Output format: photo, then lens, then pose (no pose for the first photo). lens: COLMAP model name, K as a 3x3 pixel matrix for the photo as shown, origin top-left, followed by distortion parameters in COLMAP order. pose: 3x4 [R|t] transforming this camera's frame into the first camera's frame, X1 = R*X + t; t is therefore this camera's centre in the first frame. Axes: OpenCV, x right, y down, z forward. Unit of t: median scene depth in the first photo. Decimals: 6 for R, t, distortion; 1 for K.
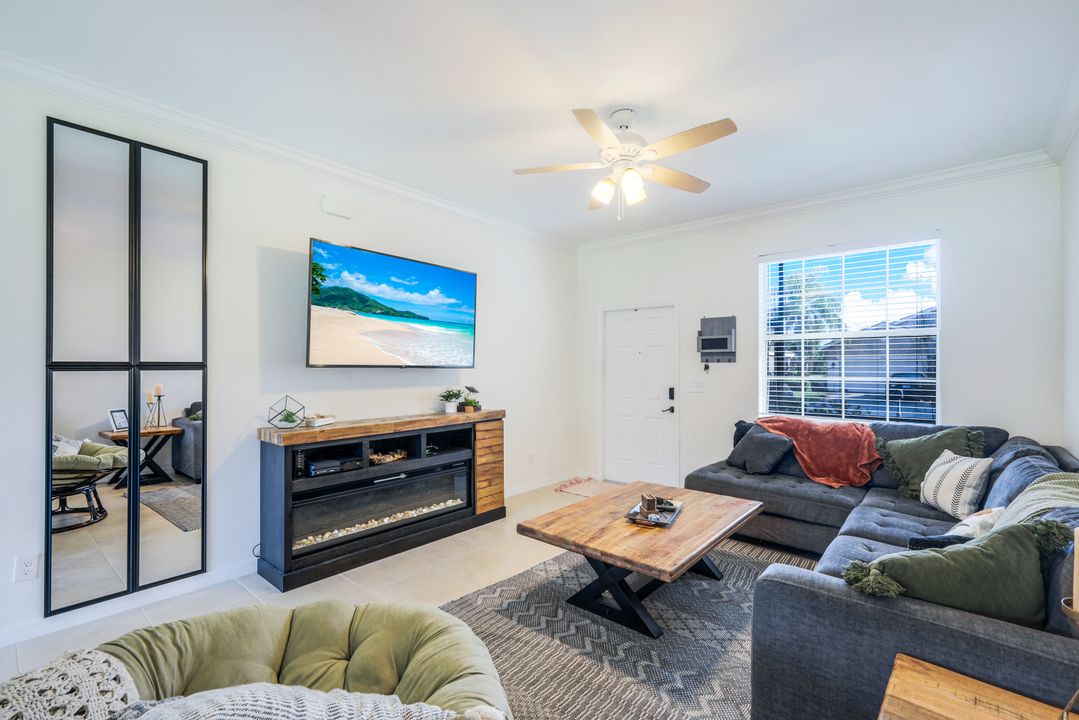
lens RADIAL K [[484.1, 0, 537.8], [0, 484.1, 363.5], [0, 0, 1]] dist [0.010577, -0.000354]
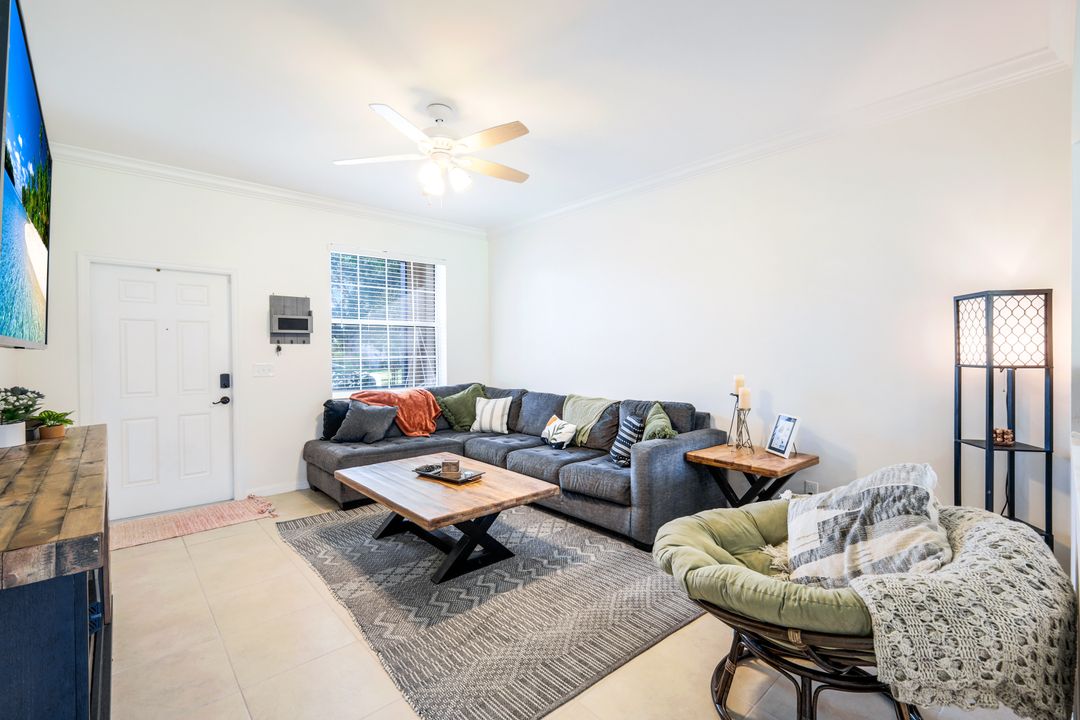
lens RADIAL K [[484.5, 0, 545.5], [0, 484.5, 354.0], [0, 0, 1]] dist [0.010577, -0.000354]
pose [[0.102293, -0.010337, 0.994701, -0.569638], [-0.002993, 0.999938, 0.010699, 0.006579], [-0.994750, -0.004072, 0.102256, 0.431310]]
